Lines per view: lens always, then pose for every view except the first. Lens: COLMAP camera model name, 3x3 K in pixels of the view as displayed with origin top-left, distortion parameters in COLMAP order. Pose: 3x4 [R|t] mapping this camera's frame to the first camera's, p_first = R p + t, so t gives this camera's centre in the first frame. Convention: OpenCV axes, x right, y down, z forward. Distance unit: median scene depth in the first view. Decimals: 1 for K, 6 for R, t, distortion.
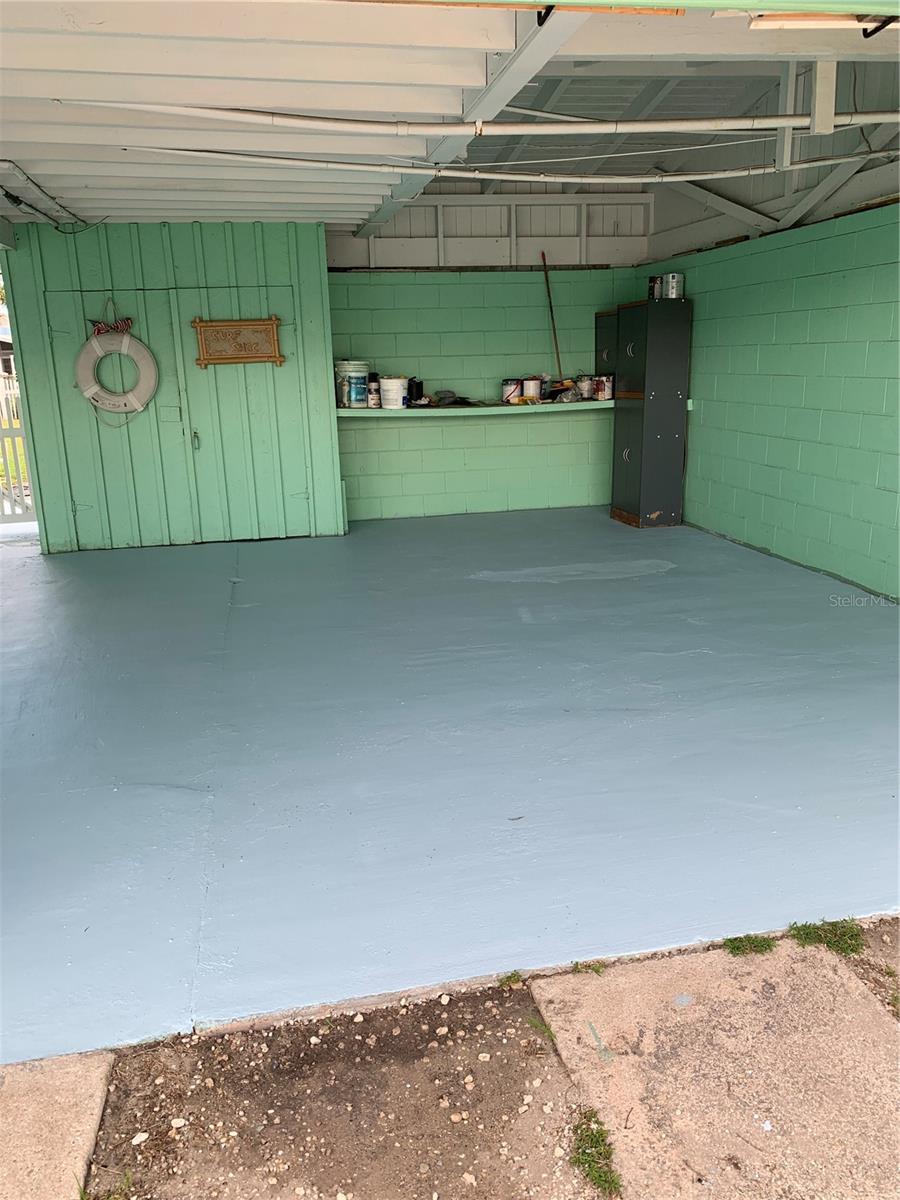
lens RADIAL K [[928.0, 0, 452.4], [0, 928.0, 601.9], [0, 0, 1]] dist [0.047864, -0.084854]
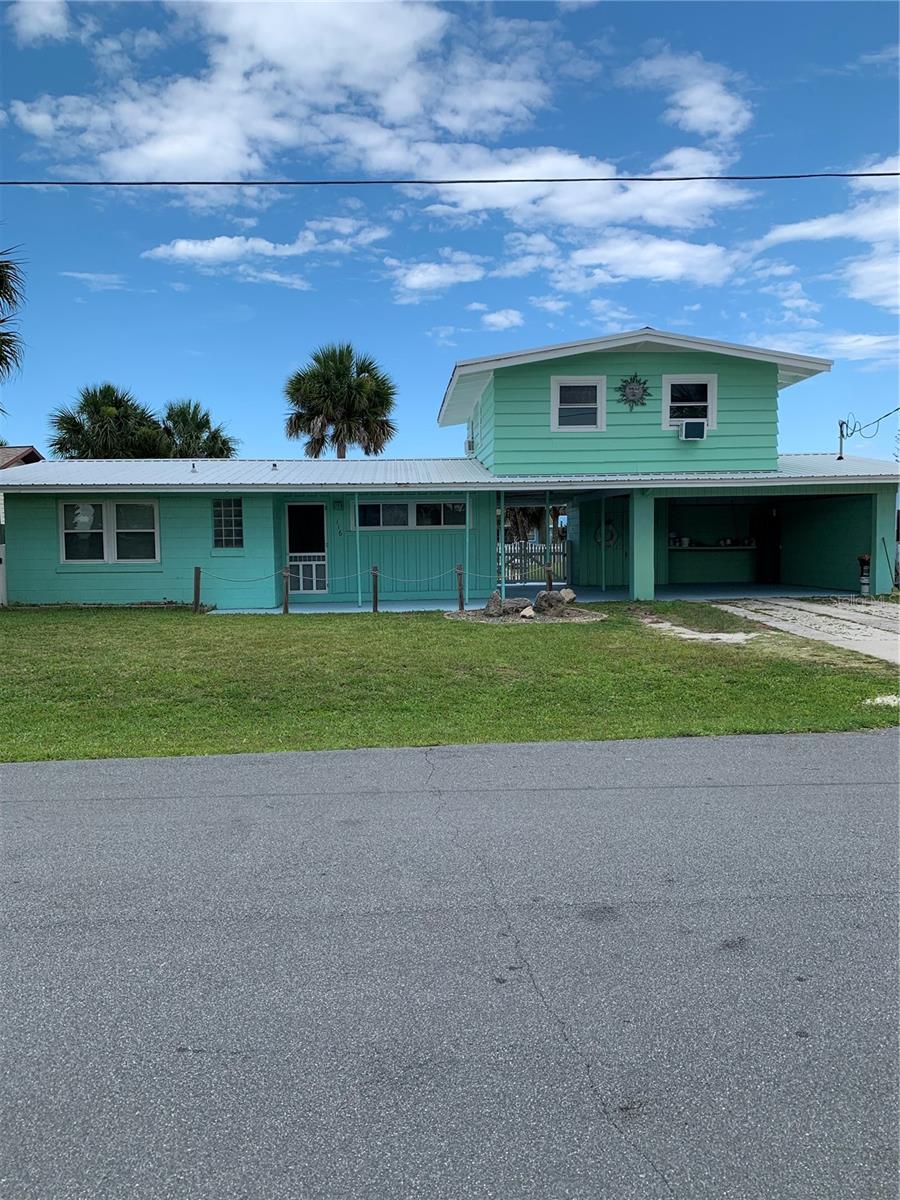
lens RADIAL K [[928.0, 0, 448.4], [0, 928.0, 599.3], [0, 0, 1]] dist [0.047864, -0.084854]
pose [[0.985976, 0.026782, -0.164722, -0.324437], [-0.053798, 0.985354, -0.161810, 0.521265], [0.157976, 0.168402, 0.972977, -2.169901]]
